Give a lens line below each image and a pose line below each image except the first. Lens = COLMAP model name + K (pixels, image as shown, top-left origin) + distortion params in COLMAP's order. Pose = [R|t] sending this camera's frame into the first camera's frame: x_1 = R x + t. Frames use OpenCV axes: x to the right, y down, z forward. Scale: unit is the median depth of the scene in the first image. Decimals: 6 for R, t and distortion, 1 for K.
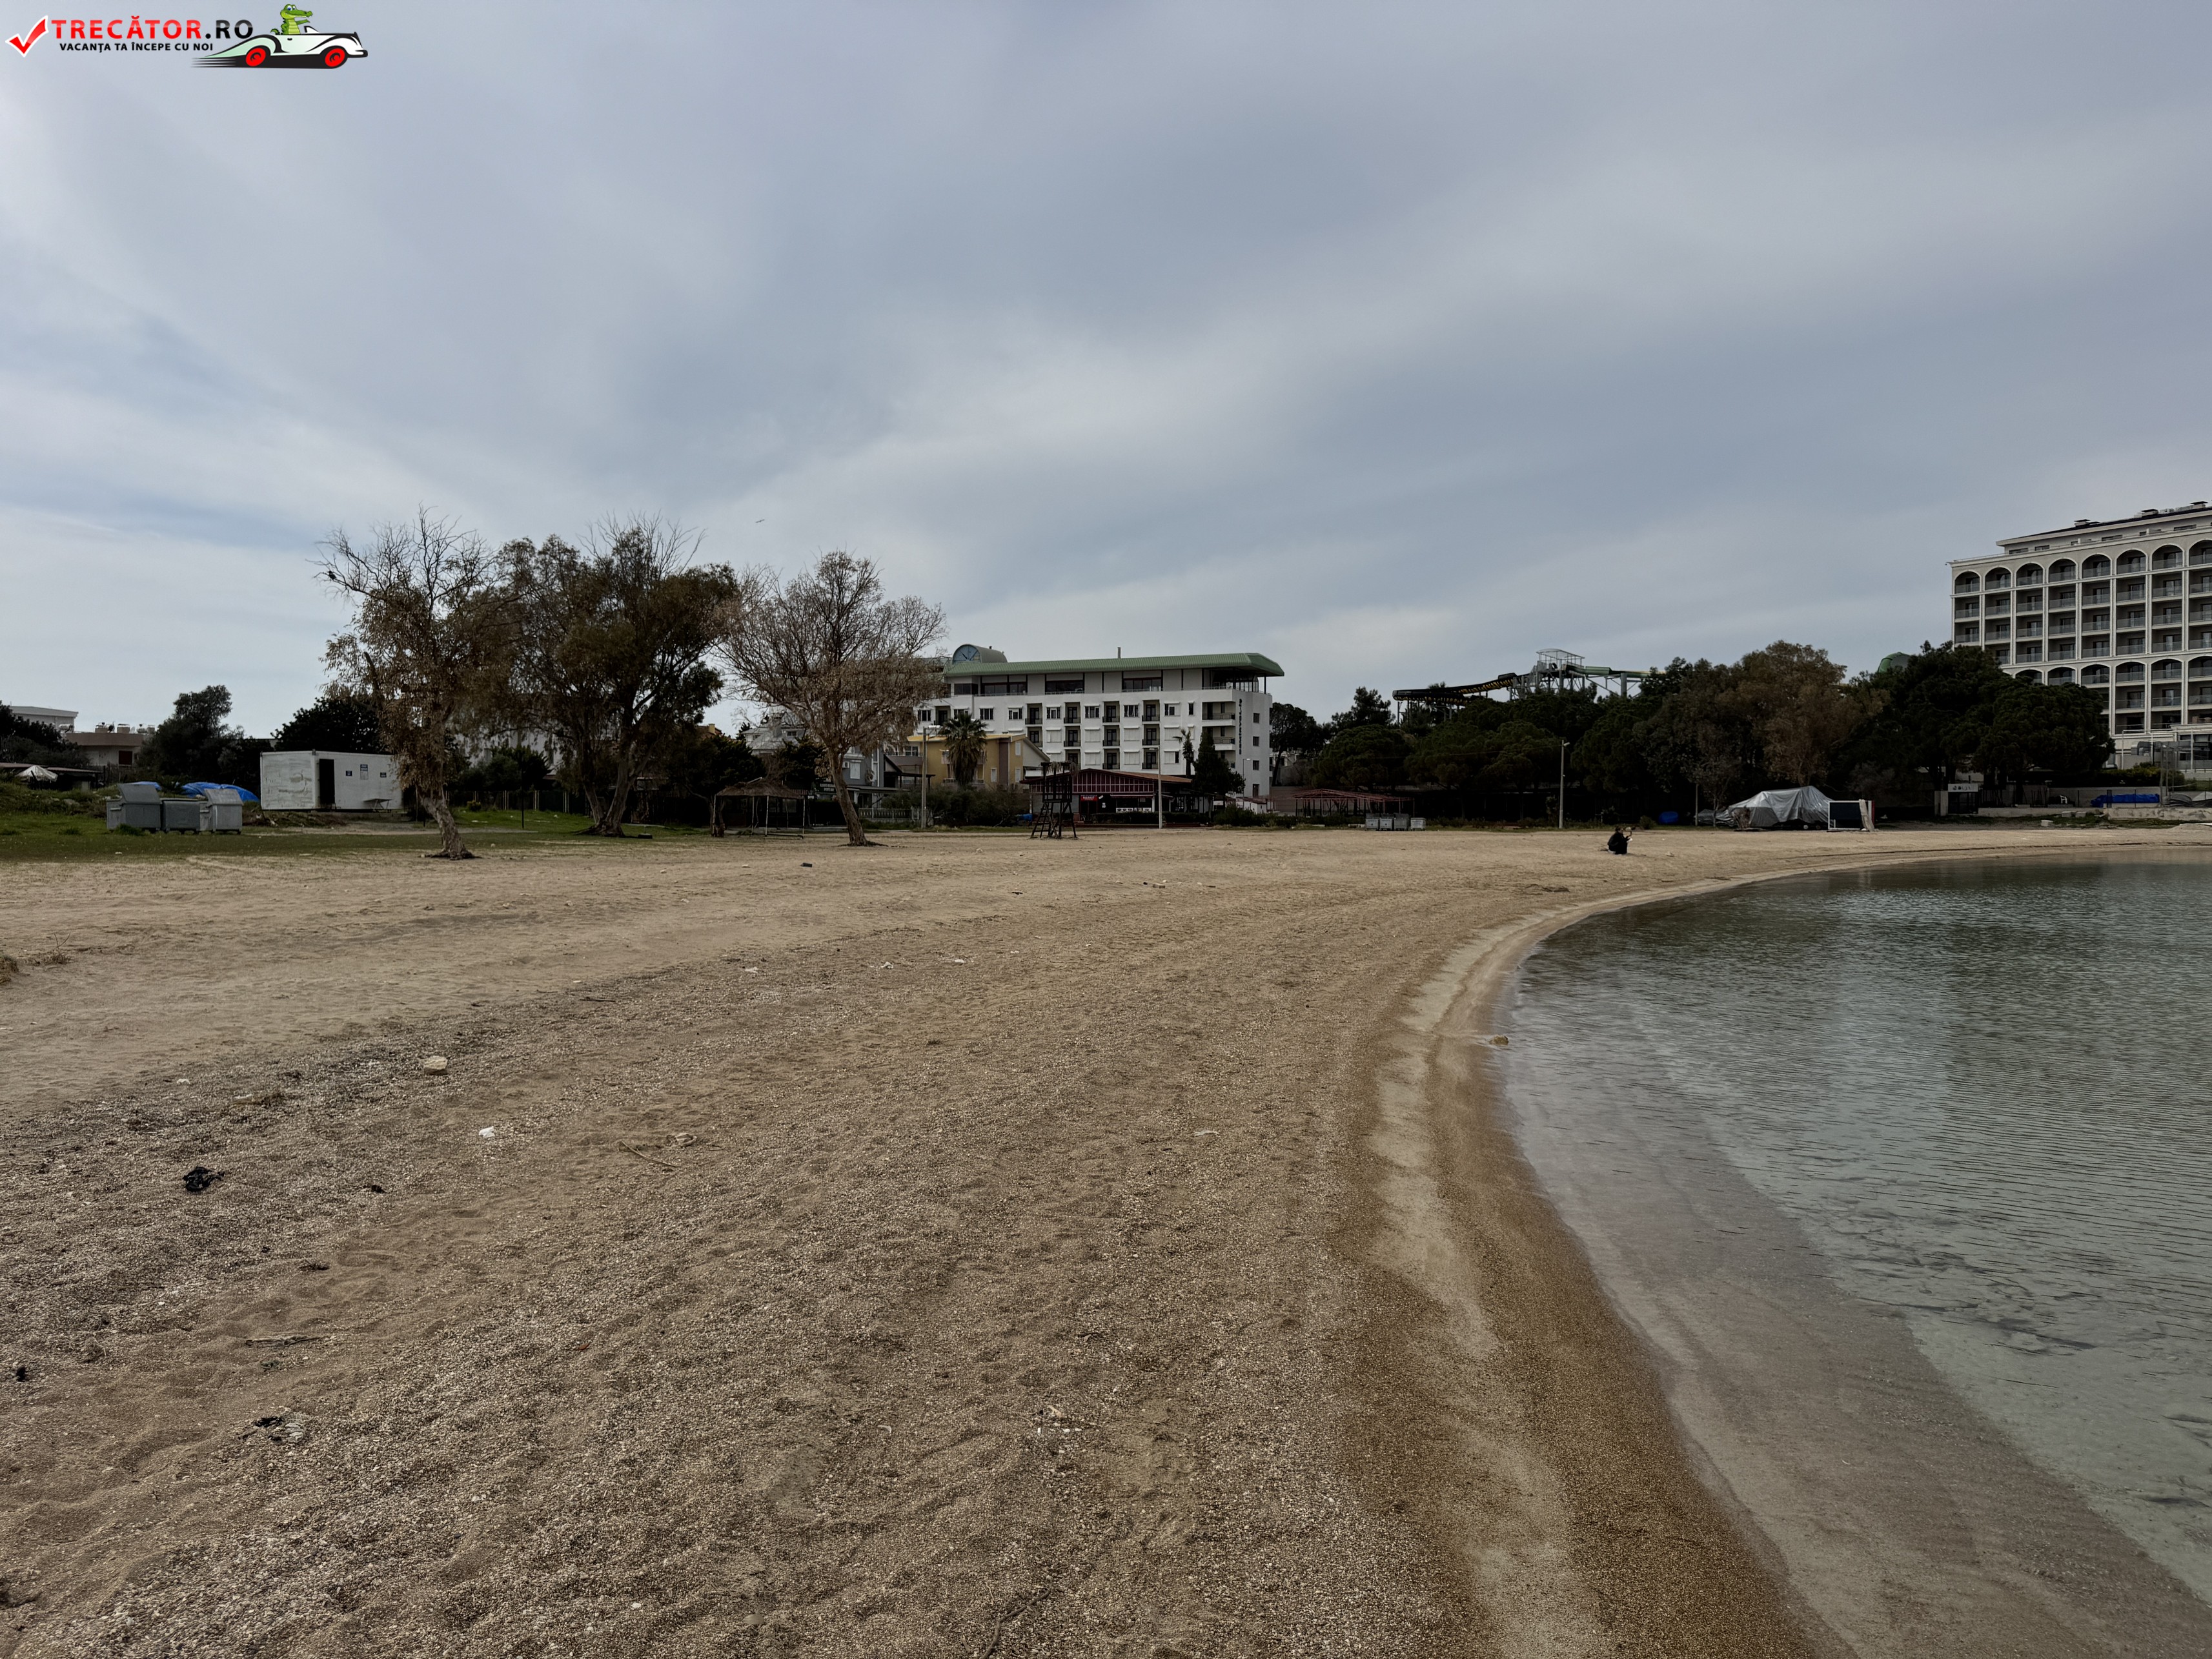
lens RADIAL K [[1546.2, 0, 1109.4], [0, 1546.2, 839.4], [0, 0, 1]] dist [0.075919, -0.104729]
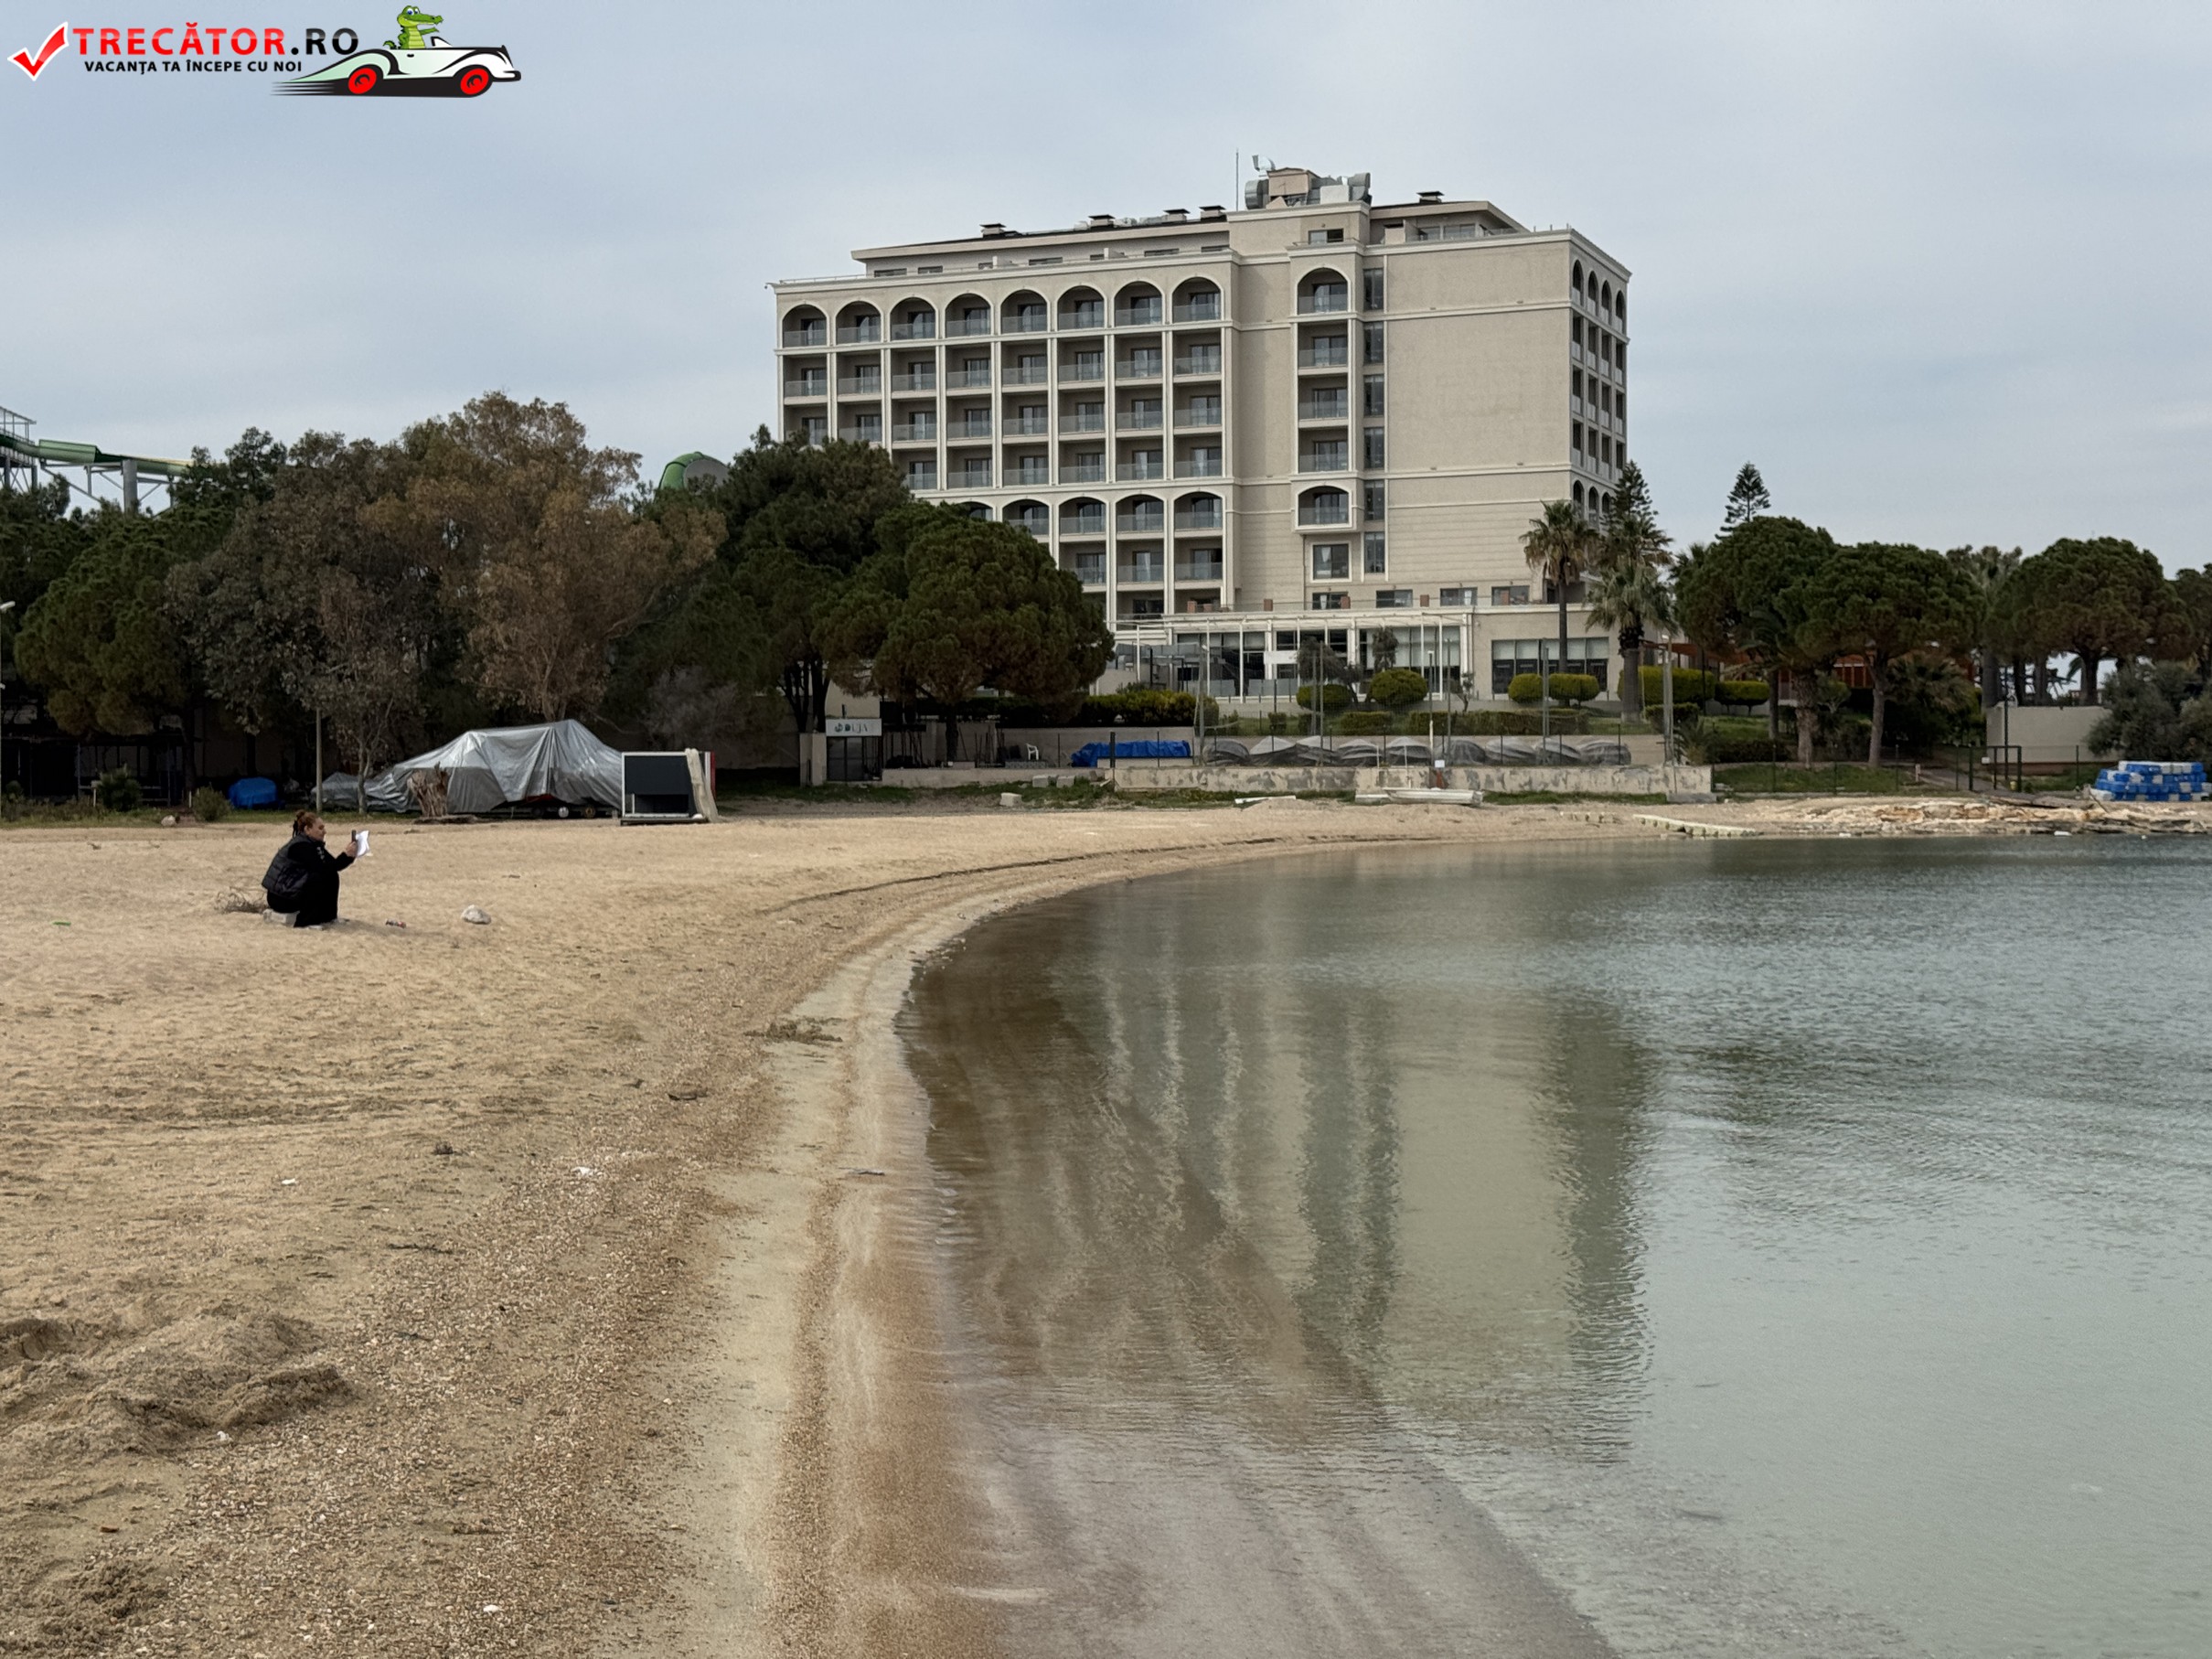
lens RADIAL K [[3084.1, 0, 1089.5], [0, 3084.1, 777.1], [0, 0, 1]] dist [0.130075, 0.000000]
pose [[0.810506, -0.001602, 0.585728, 0.050065], [0.013351, 0.999787, -0.015740, -0.001914], [-0.585578, 0.020577, 0.810355, 0.191077]]
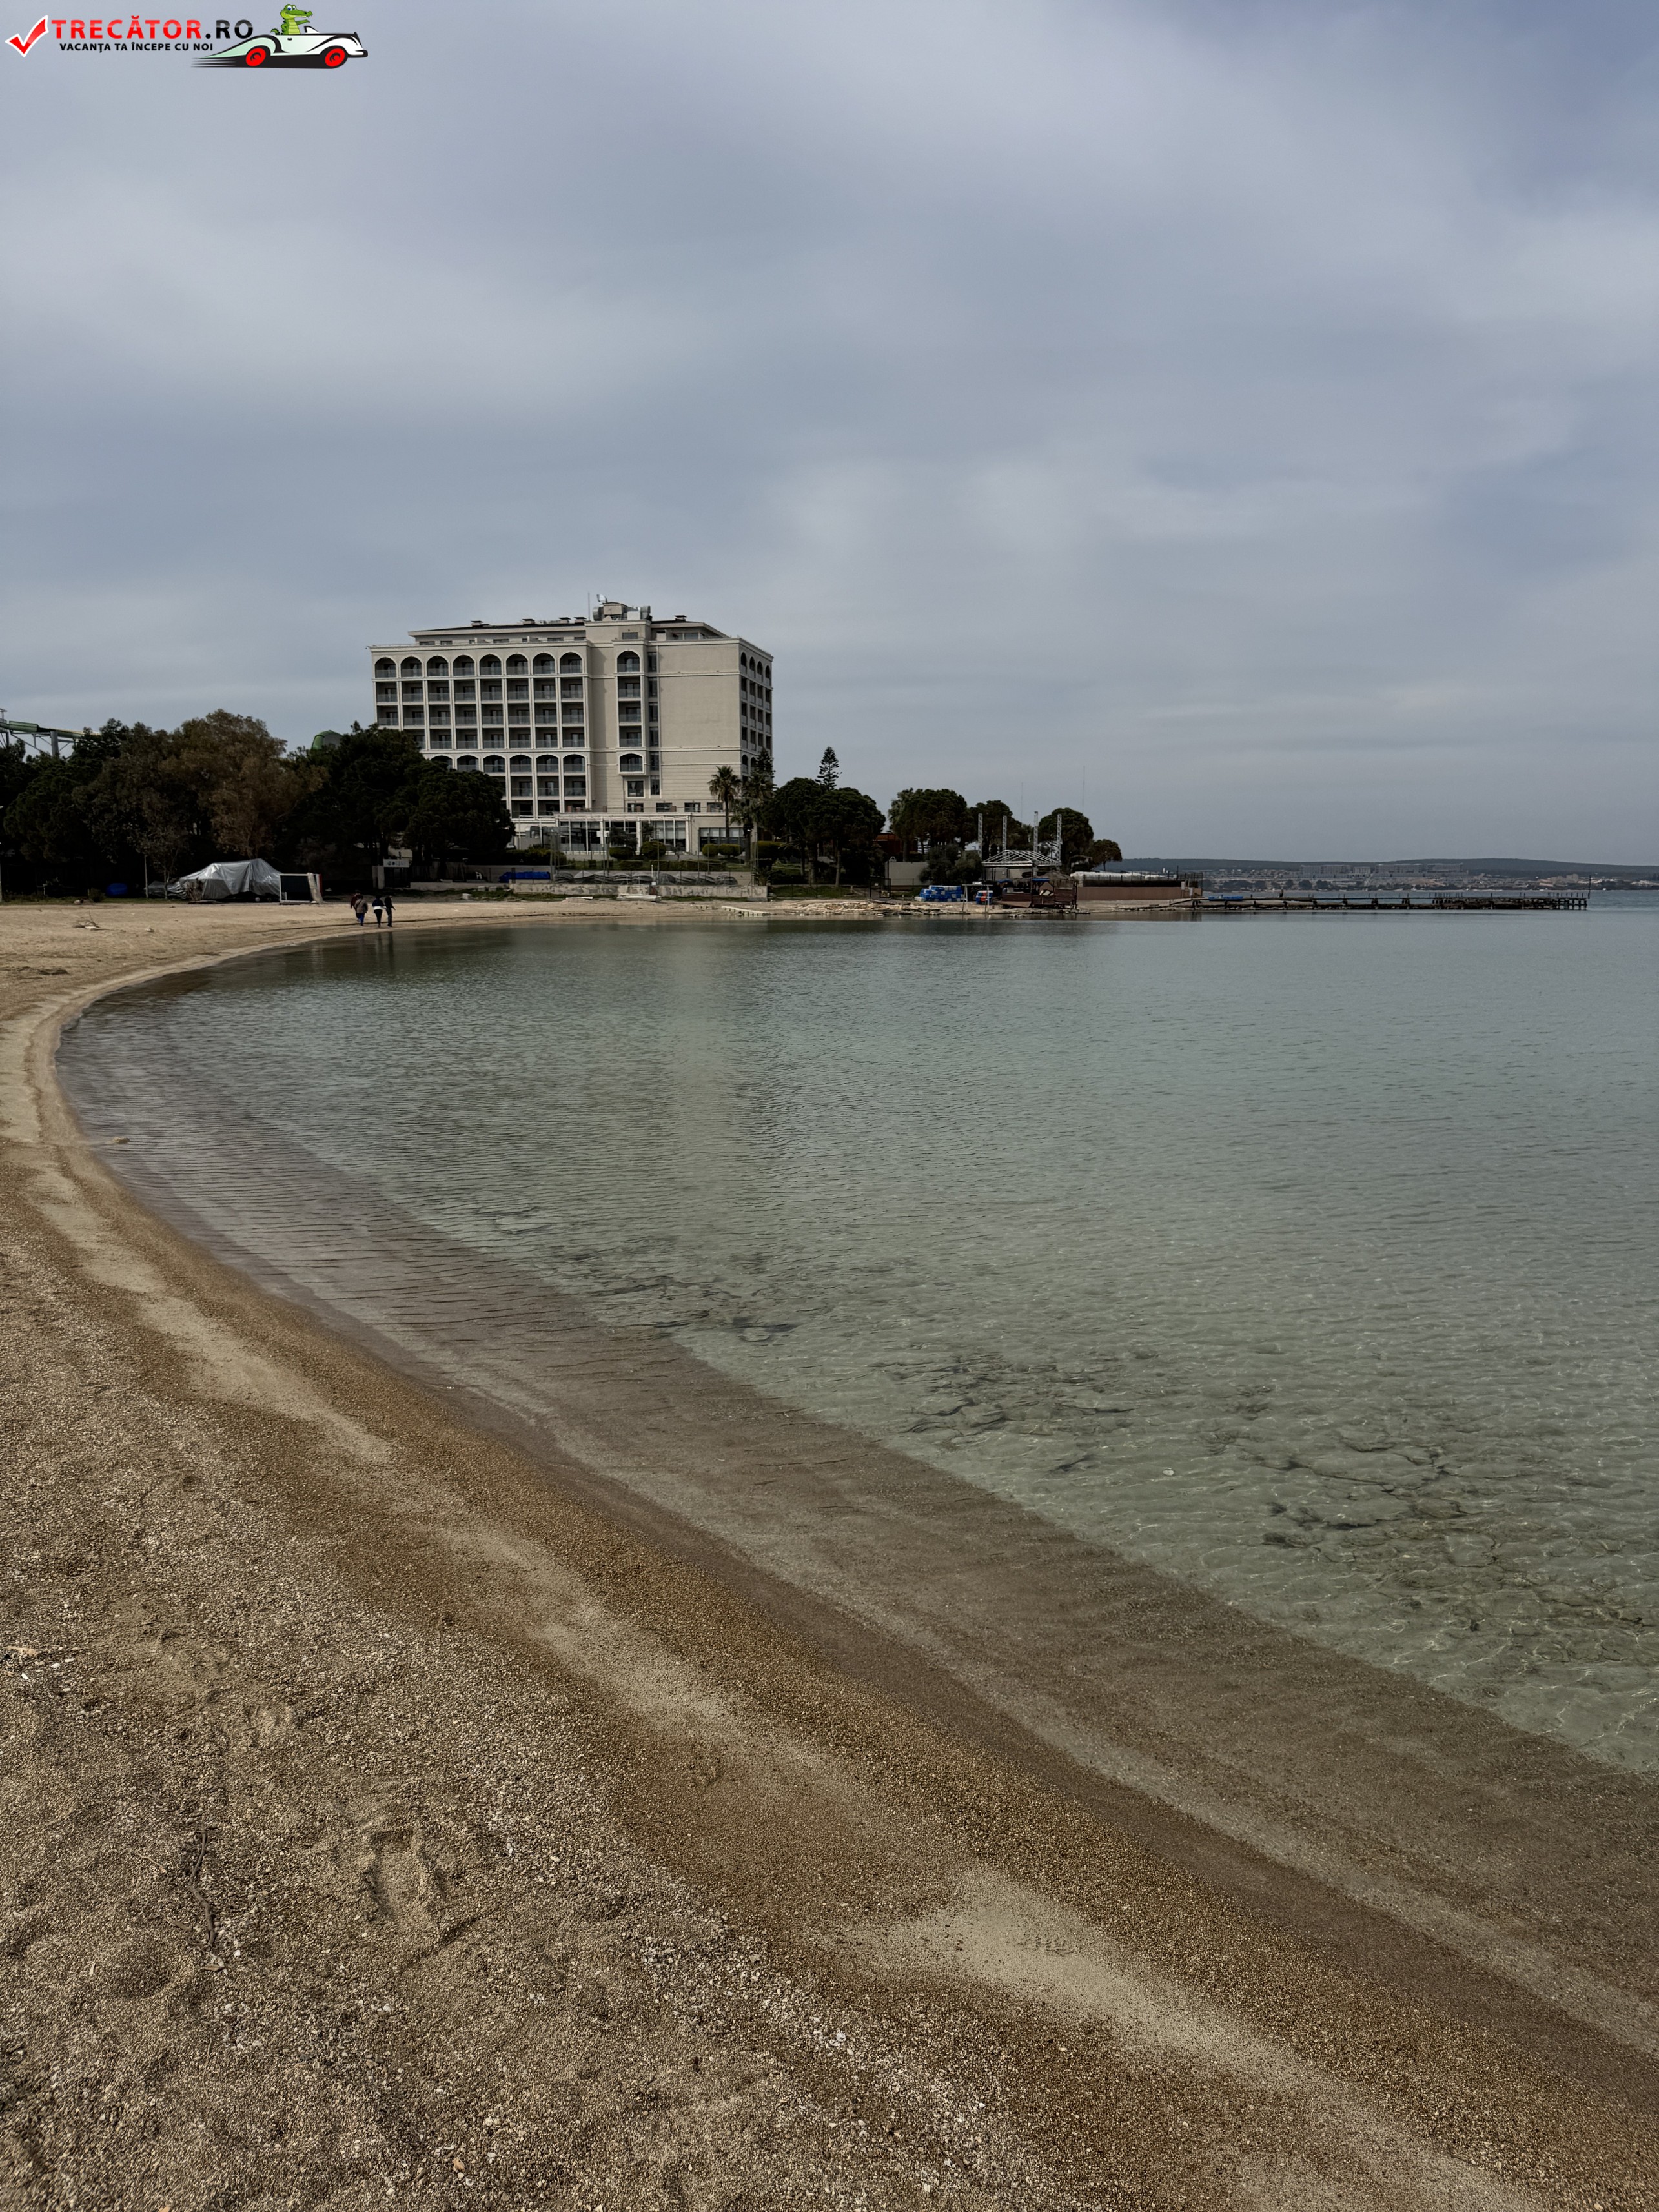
lens RADIAL K [[1546.2, 0, 844.3], [0, 1546.2, 1120.5], [0, 0, 1]] dist [0.075919, -0.104729]
pose [[0.708367, -0.100908, 0.698594, -0.008038], [0.007321, 0.990725, 0.135681, -0.000581], [-0.705806, -0.090998, 0.702536, 0.004012]]
